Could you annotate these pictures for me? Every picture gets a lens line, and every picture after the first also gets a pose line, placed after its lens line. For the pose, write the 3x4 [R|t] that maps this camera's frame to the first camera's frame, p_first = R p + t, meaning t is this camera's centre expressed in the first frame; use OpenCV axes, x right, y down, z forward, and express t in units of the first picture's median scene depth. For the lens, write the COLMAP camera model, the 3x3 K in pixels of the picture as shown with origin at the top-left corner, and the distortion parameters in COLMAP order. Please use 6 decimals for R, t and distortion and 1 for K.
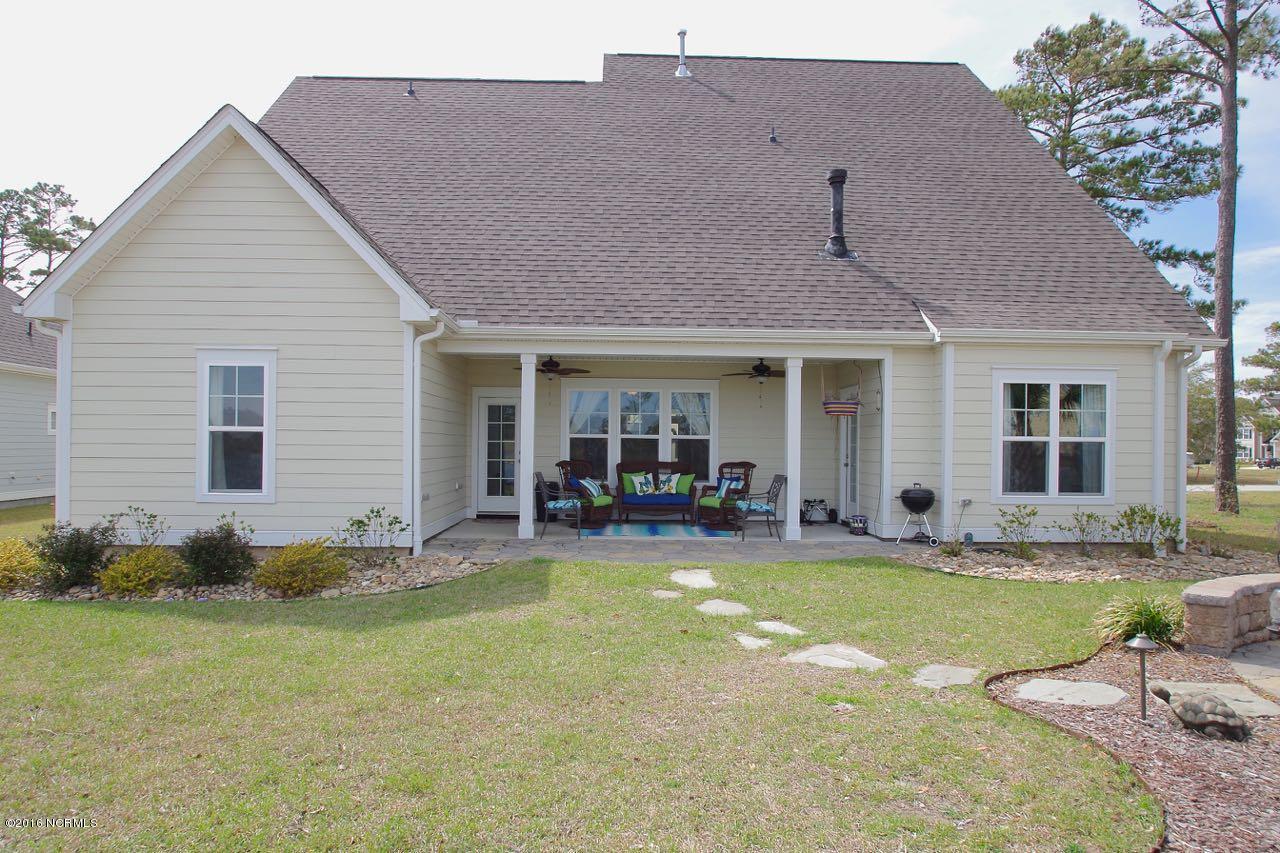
lens RADIAL K [[766.2, 0, 616.3], [0, 766.2, 452.2], [0, 0, 1]] dist [-0.015226, -0.001791]
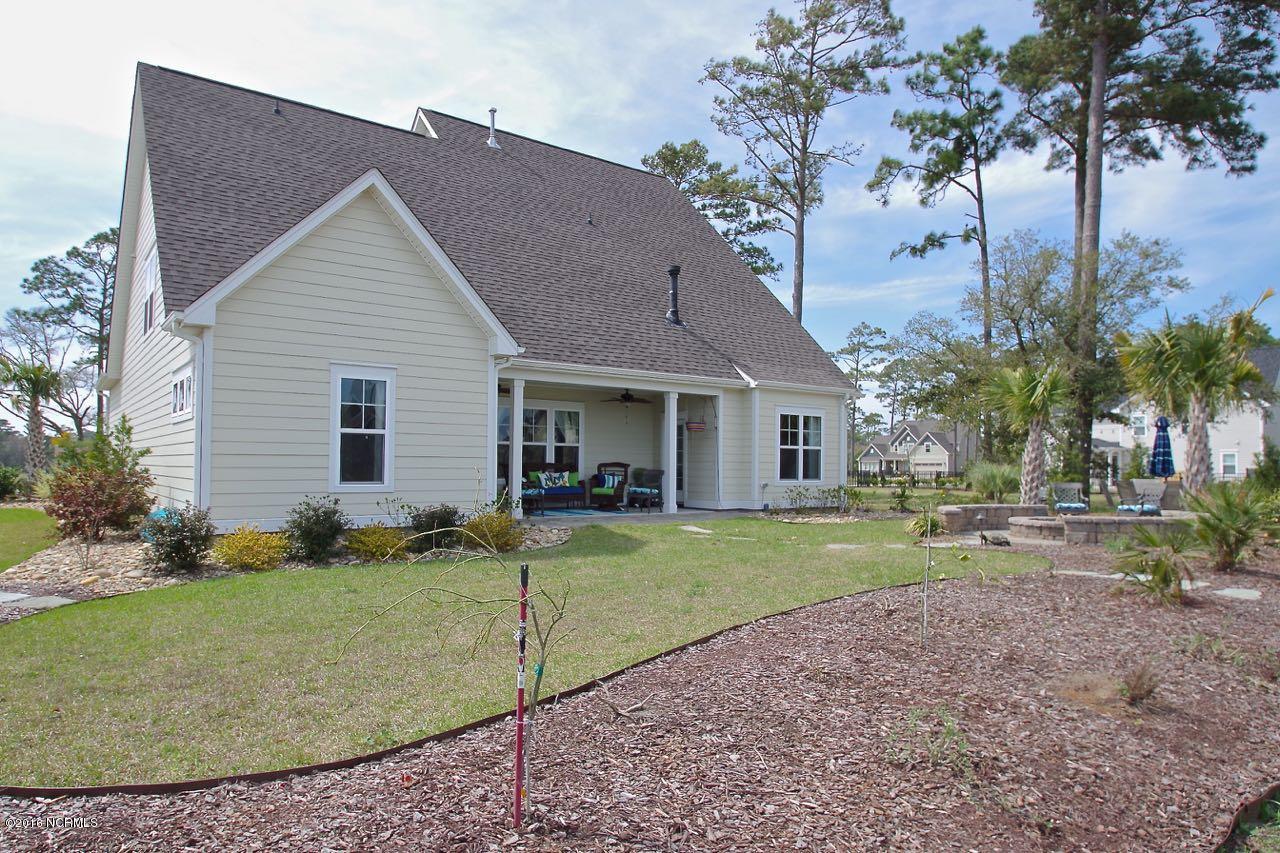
lens RADIAL K [[766.2, 0, 656.9], [0, 766.2, 447.9], [0, 0, 1]] dist [-0.015226, -0.001791]
pose [[0.816529, 0.010258, 0.577213, -0.593428], [0.003084, 0.999750, -0.022129, 0.017507], [-0.577296, 0.019849, 0.816294, -0.188044]]
